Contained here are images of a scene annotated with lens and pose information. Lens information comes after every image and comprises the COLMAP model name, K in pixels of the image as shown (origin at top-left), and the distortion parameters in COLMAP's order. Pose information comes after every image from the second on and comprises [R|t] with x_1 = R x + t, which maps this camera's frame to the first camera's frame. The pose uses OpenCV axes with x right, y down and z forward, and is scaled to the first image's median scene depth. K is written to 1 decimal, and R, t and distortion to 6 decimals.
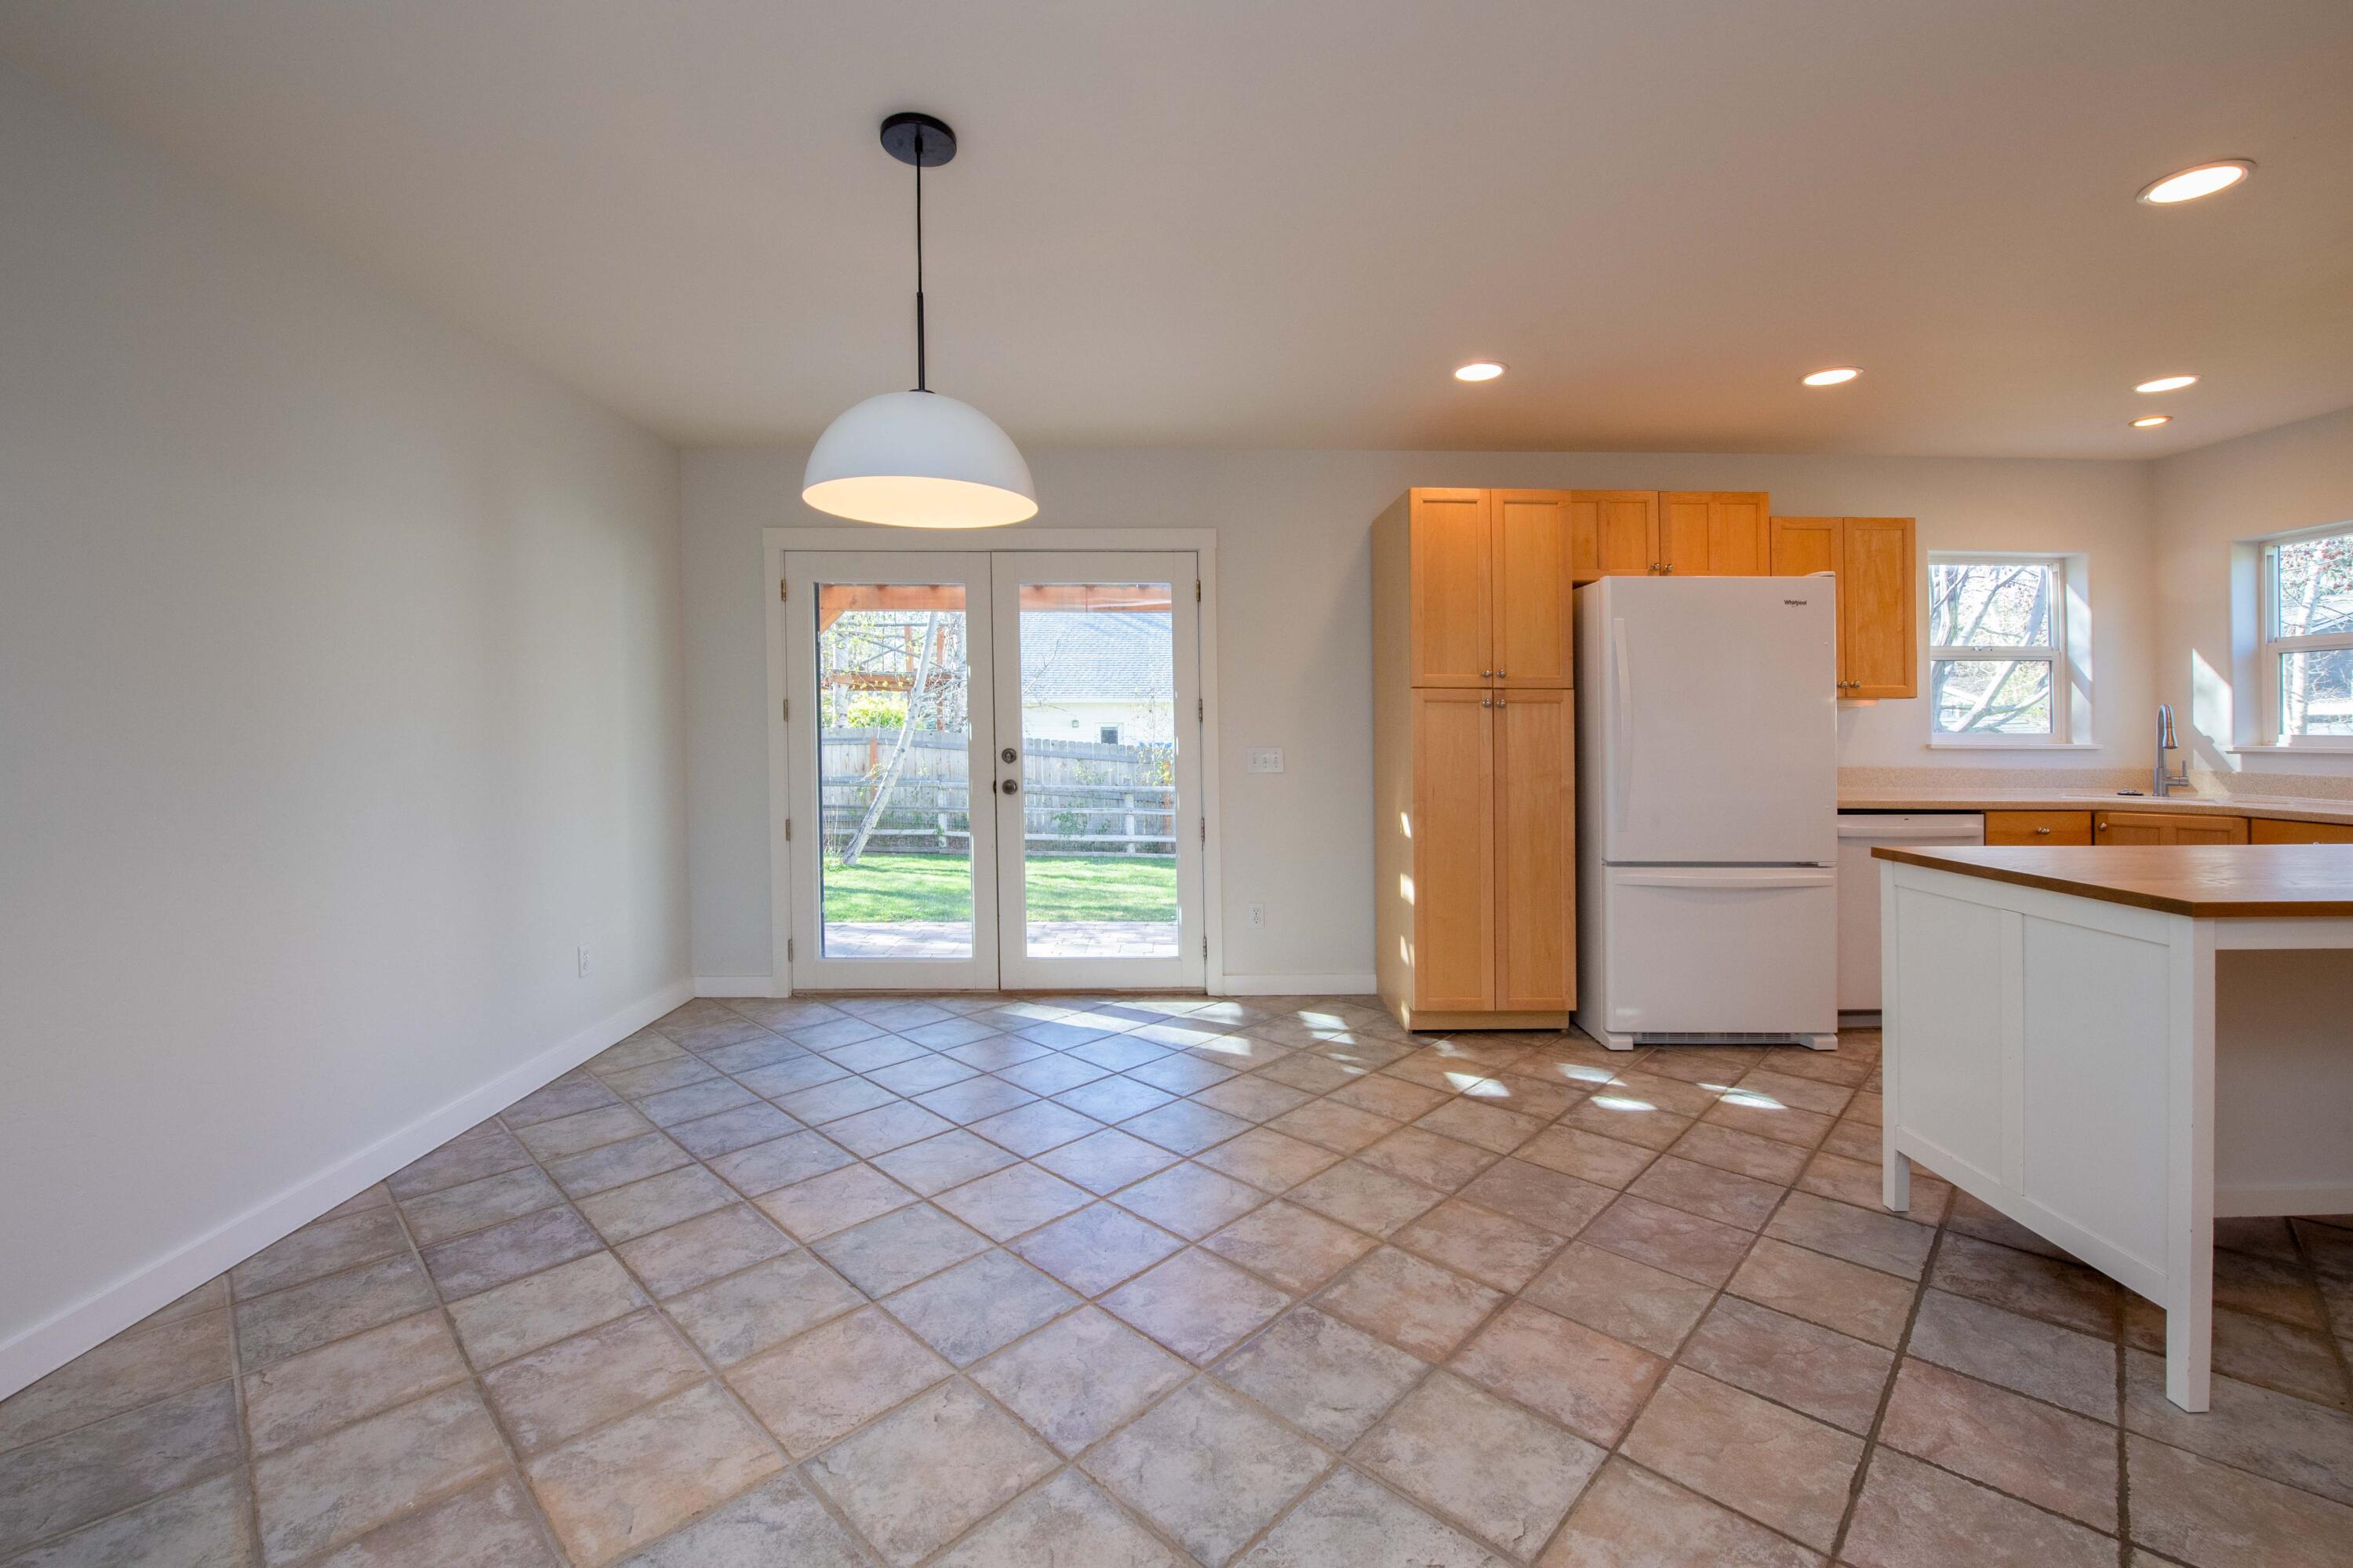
lens RADIAL K [[962.4, 0, 1167.6], [0, 962.4, 732.9], [0, 0, 1]] dist [-0.016269, -0.000671]
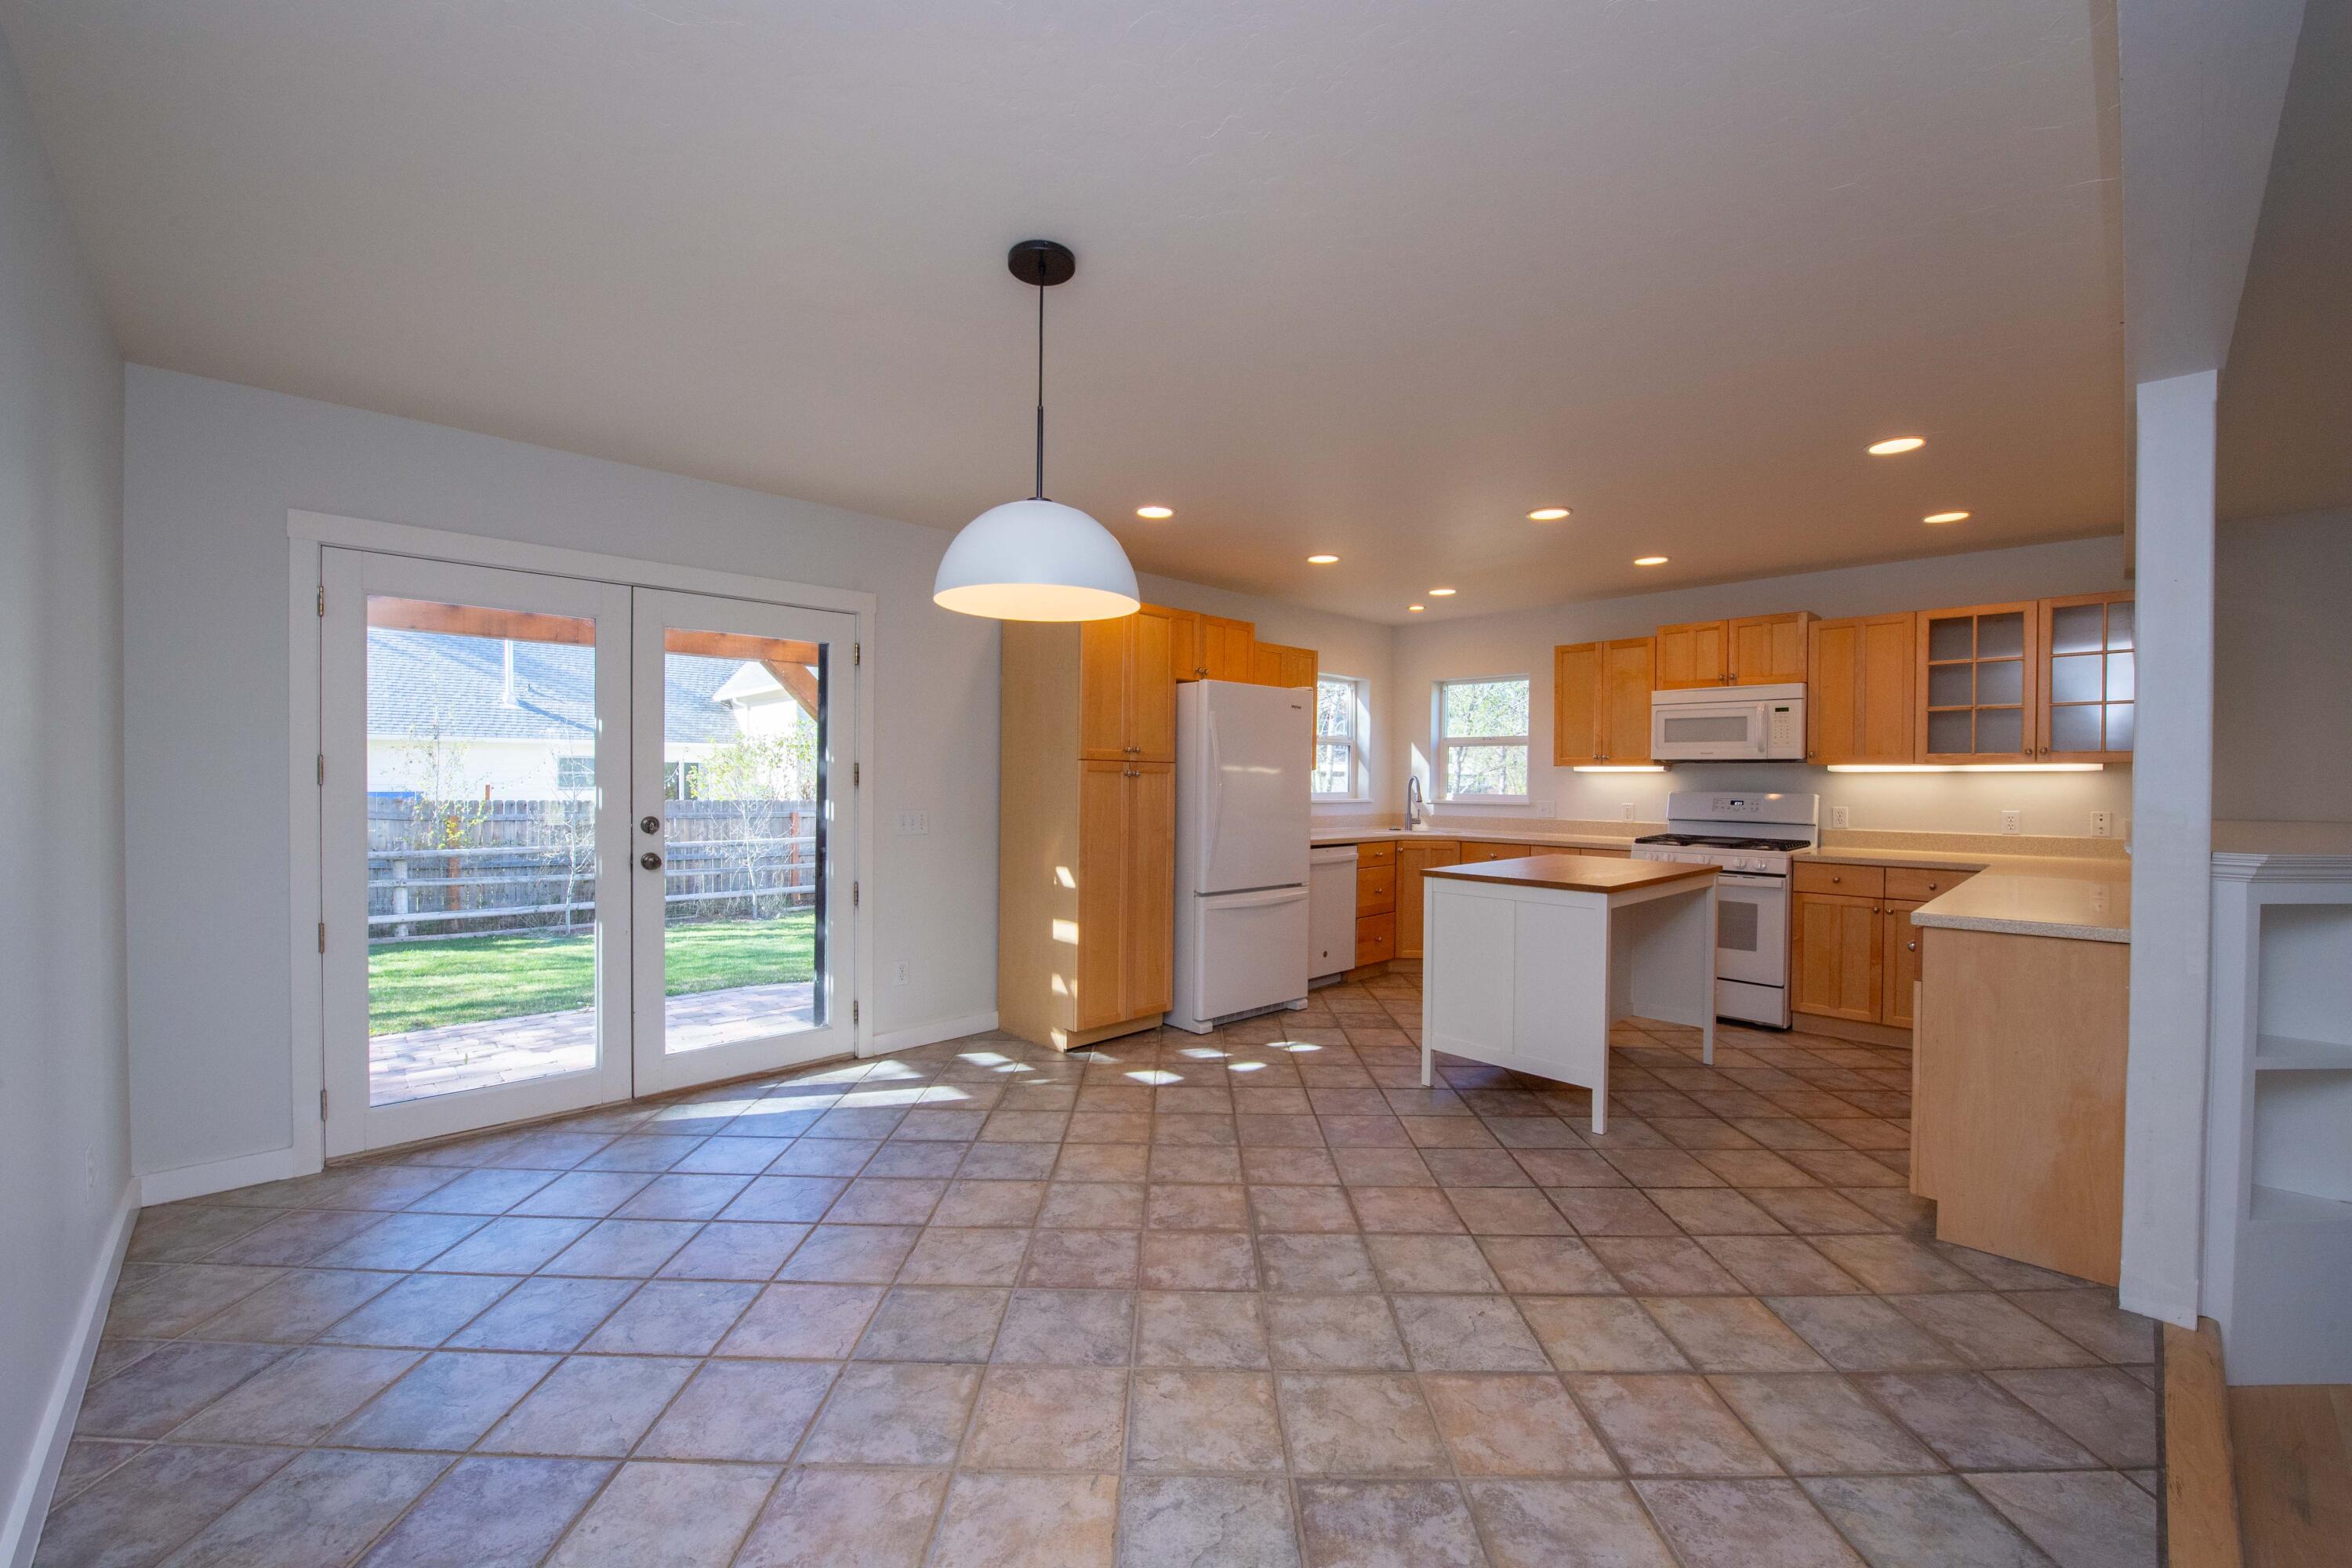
lens RADIAL K [[962.0, 0, 1171.7], [0, 962.0, 780.7], [0, 0, 1]] dist [-0.016269, -0.000671]
pose [[0.723290, 0.003491, 0.690535, -0.435576], [-0.005600, 0.999984, 0.000811, -0.020111], [-0.690521, -0.004454, 0.723298, 0.055289]]
